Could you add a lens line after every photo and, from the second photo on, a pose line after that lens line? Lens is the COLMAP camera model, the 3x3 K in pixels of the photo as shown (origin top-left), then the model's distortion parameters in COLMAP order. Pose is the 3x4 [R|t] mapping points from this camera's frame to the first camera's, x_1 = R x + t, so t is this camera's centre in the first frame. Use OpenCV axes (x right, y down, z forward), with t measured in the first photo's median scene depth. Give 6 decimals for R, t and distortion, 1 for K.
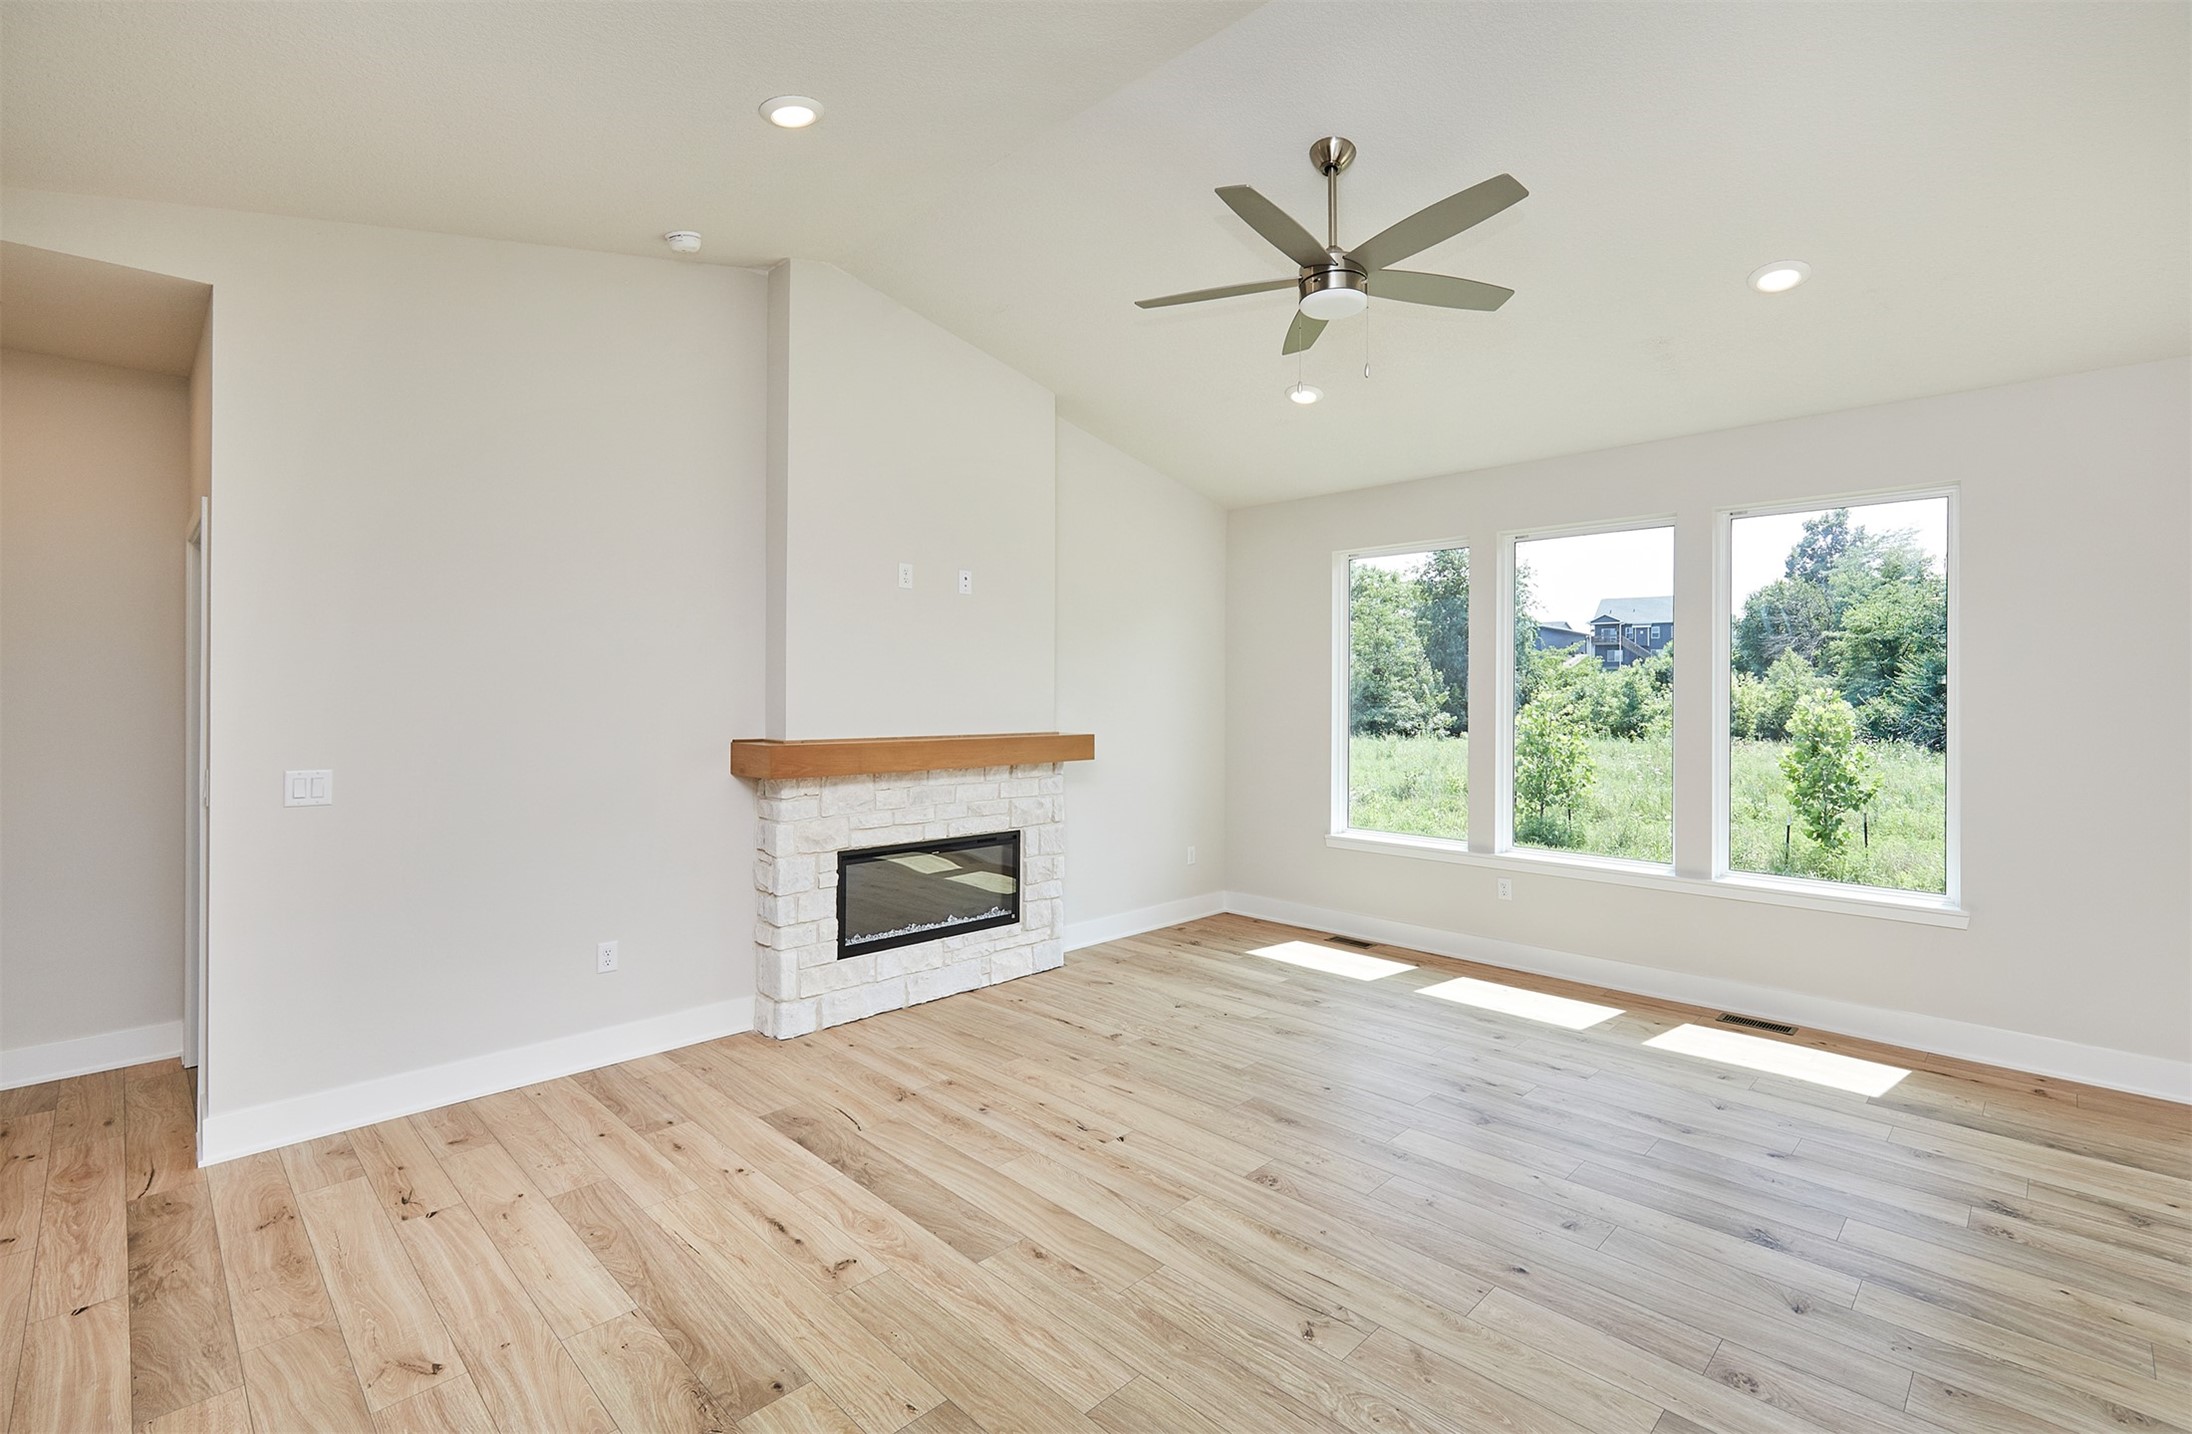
lens RADIAL K [[978.6, 0, 1097.4], [0, 978.6, 701.4], [0, 0, 1]] dist [0.032826, -0.000284]
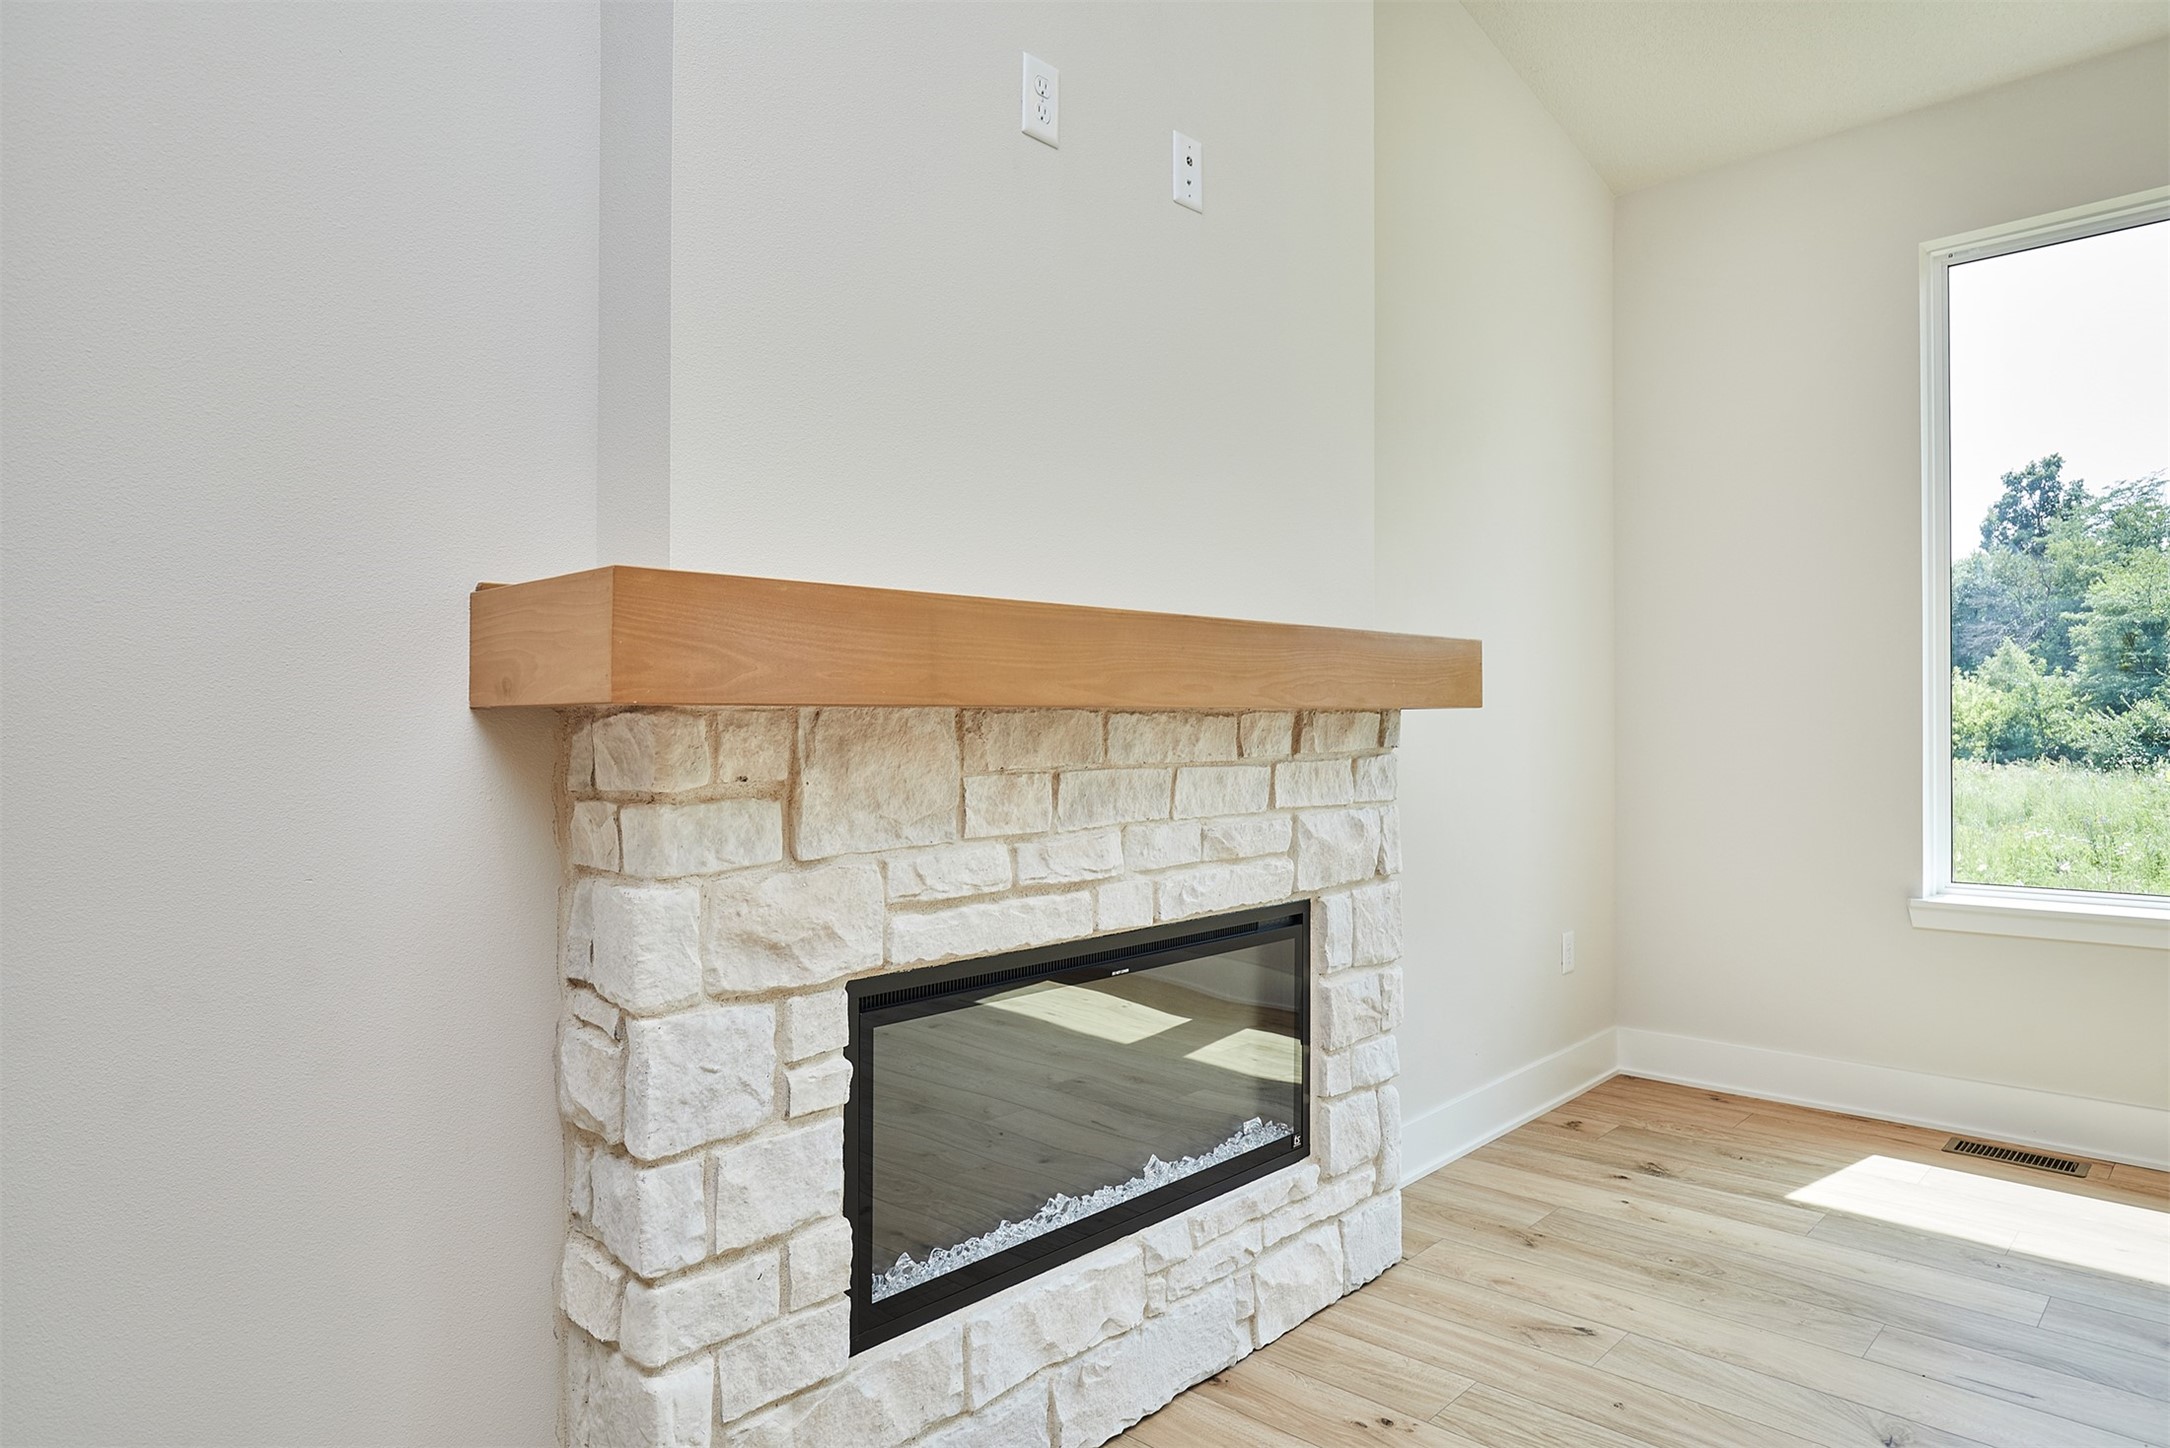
lens RADIAL K [[1275.2, 0, 1076.9], [0, 1275.2, 710.9], [0, 0, 1]] dist [-0.001402, 0.000791]
pose [[0.999544, -0.008786, 0.028882, -0.177161], [0.009256, 0.999826, -0.016171, 0.068674], [-0.028735, 0.016431, 0.999452, 0.533260]]
